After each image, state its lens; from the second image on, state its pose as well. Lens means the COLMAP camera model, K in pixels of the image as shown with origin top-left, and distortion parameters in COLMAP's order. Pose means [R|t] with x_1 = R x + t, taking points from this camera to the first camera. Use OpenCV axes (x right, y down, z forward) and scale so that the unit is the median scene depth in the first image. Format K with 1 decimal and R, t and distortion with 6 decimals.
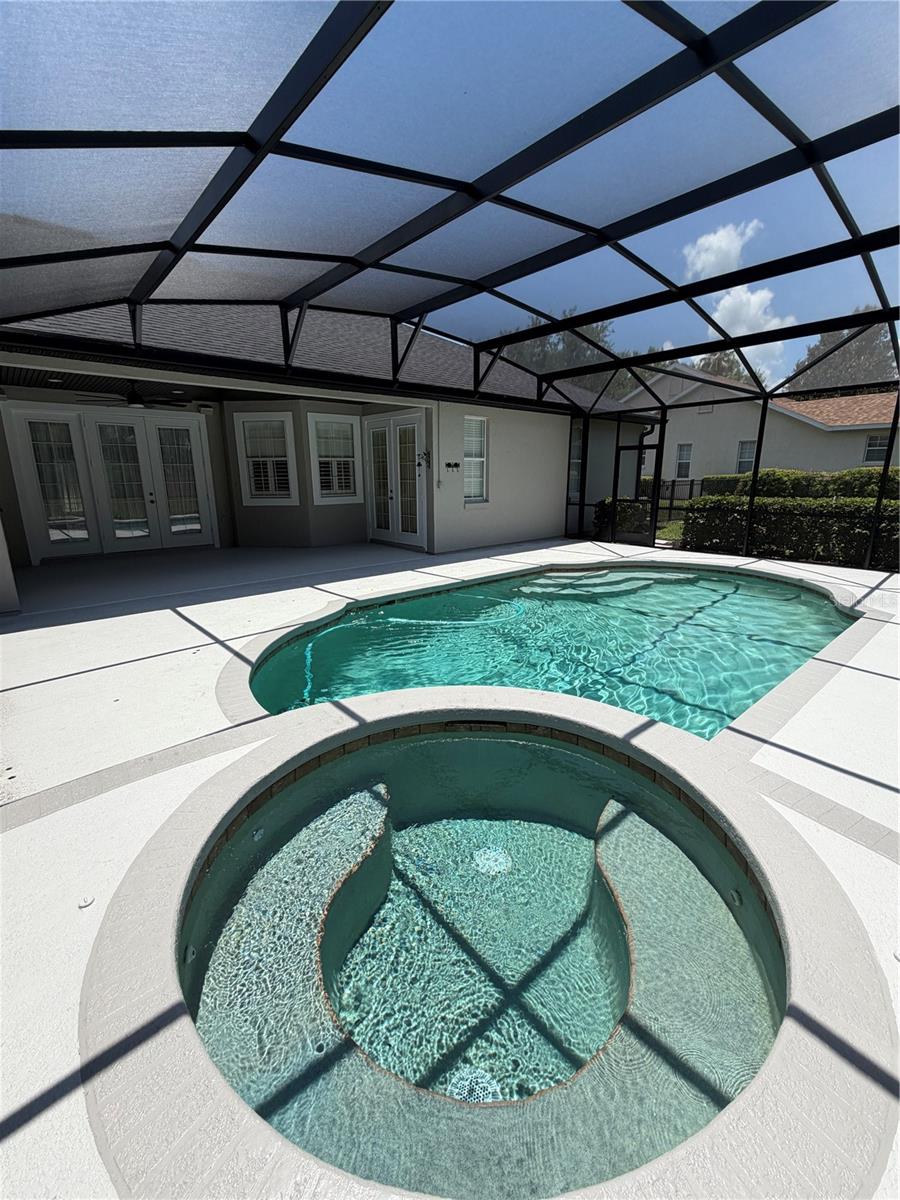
lens RADIAL K [[497.4, 0, 450.0], [0, 497.4, 600.0], [0, 0, 1]] dist [-0.000720, -0.000921]
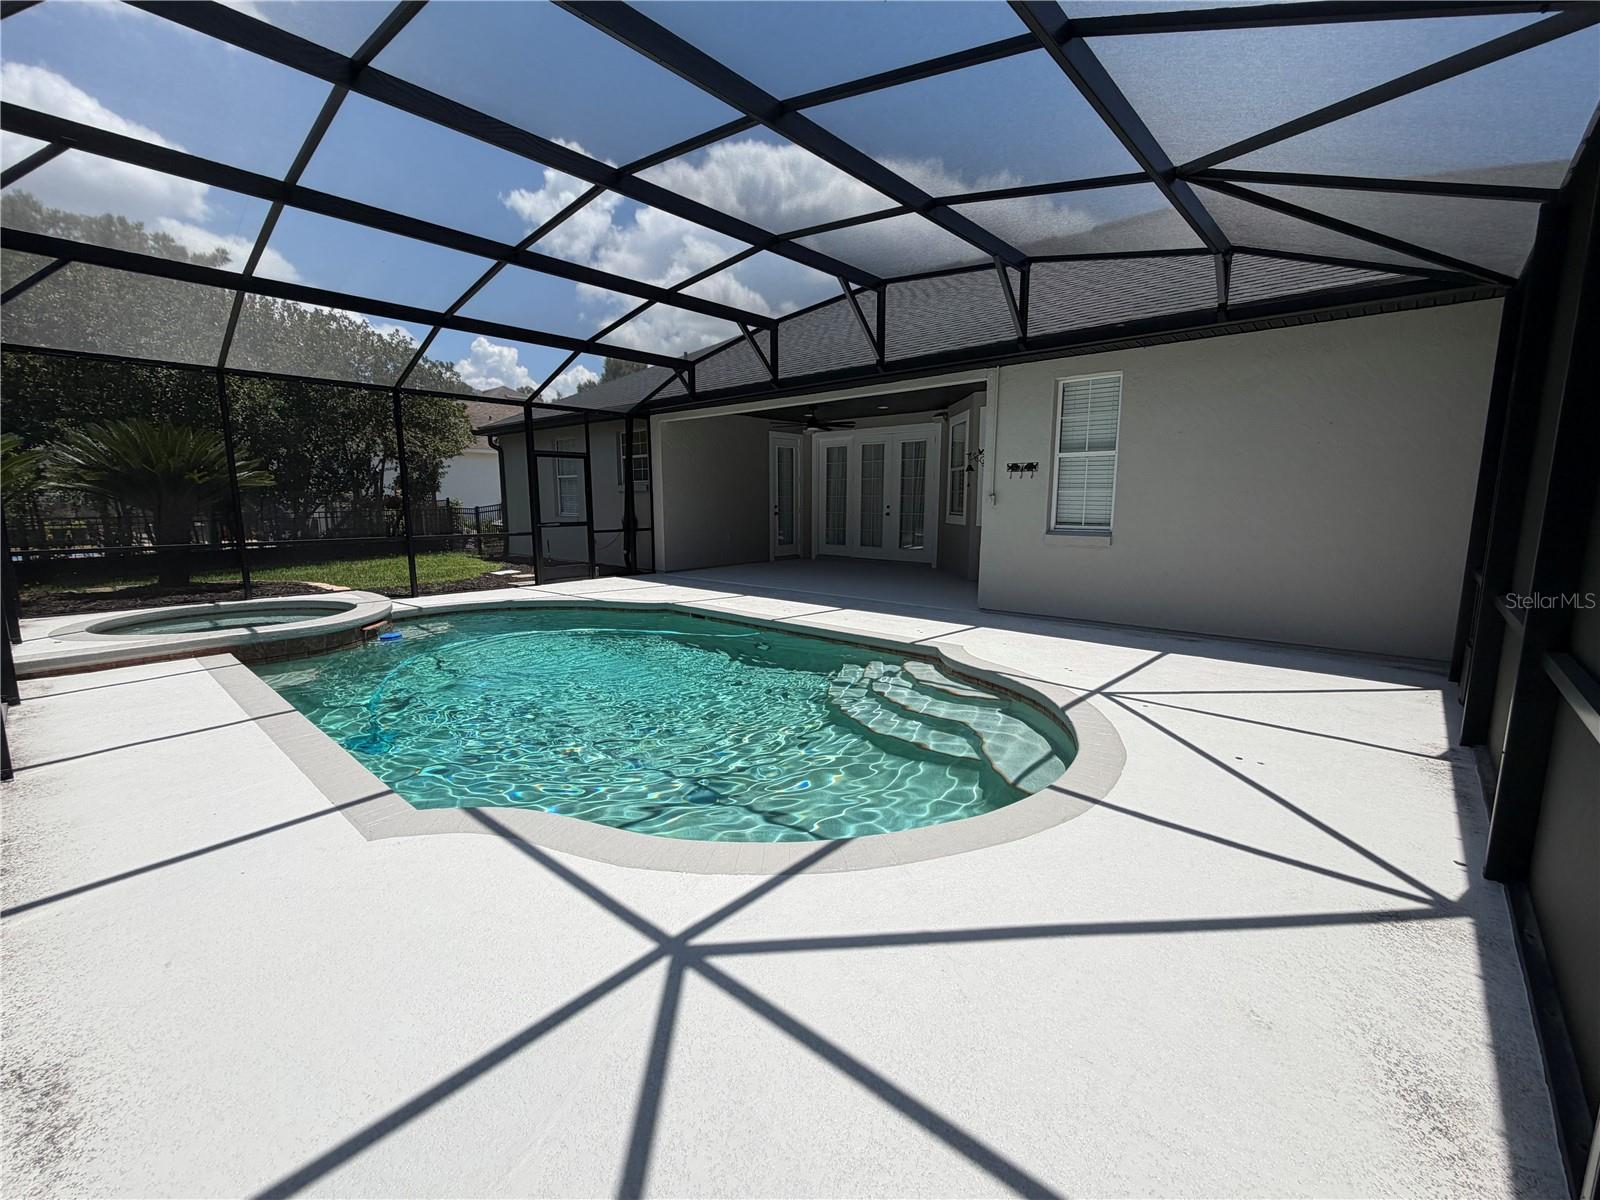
lens RADIAL K [[663.2, 0, 800.0], [0, 663.2, 600.0], [0, 0, 1]] dist [-0.000720, -0.000921]
pose [[0.099307, 0.153165, -0.983198, 0.768573], [-0.242917, 0.961919, 0.125314, -0.155555], [0.964950, 0.226391, 0.132732, 0.680886]]
